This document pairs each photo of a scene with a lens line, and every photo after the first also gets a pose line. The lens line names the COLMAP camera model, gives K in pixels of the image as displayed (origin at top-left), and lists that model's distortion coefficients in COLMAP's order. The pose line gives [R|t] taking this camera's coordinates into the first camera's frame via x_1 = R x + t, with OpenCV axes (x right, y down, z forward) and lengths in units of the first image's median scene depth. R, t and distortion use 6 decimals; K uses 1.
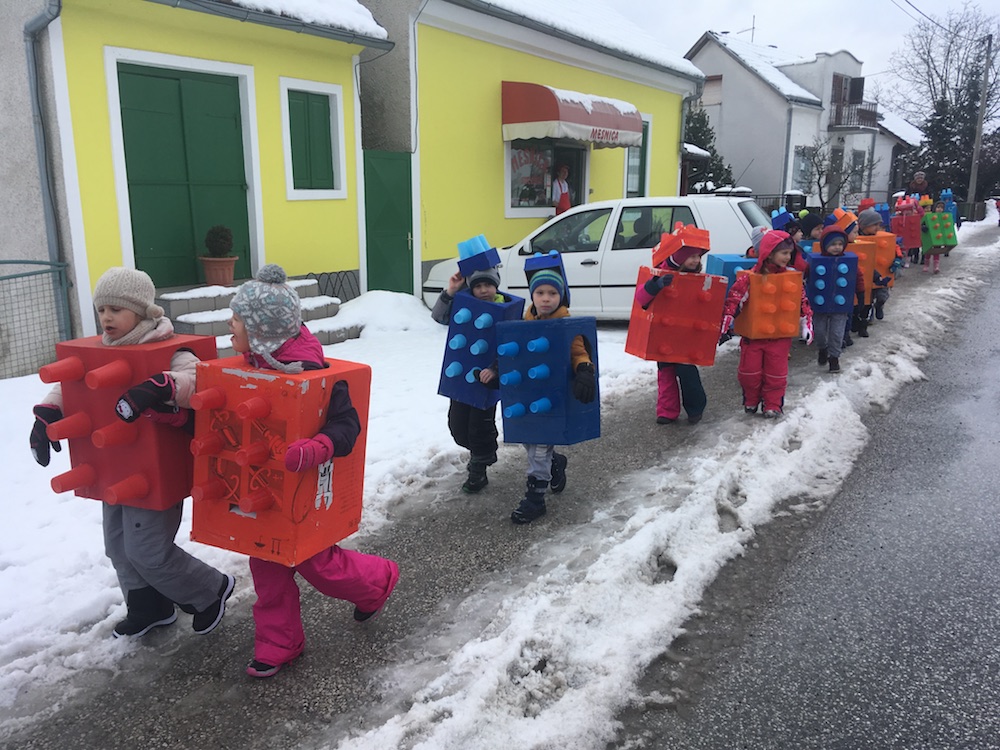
lens RADIAL K [[836.8, 0, 505.5], [0, 836.8, 380.9], [0, 0, 1]] dist [0.123254, -0.186687]
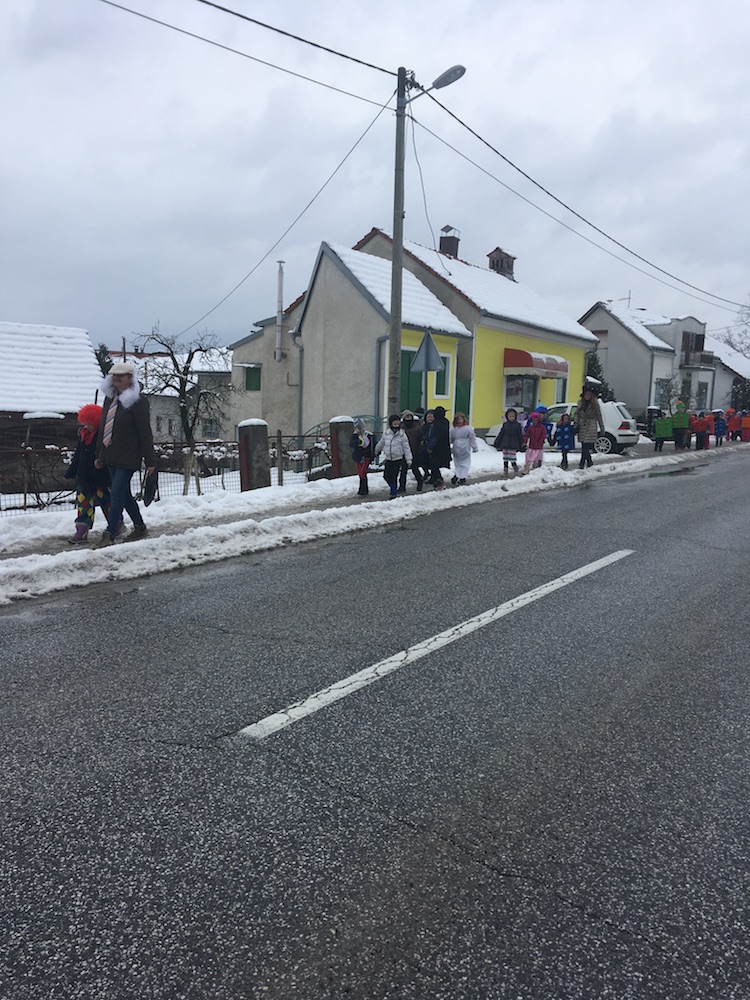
lens RADIAL K [[836.8, 0, 377.7], [0, 836.8, 482.6], [0, 0, 1]] dist [0.123254, -0.186687]
pose [[0.999051, 0.041793, -0.012259, -0.479159], [-0.042981, 0.991553, -0.122377, 0.425474], [0.007041, 0.122788, 0.992408, -1.779849]]
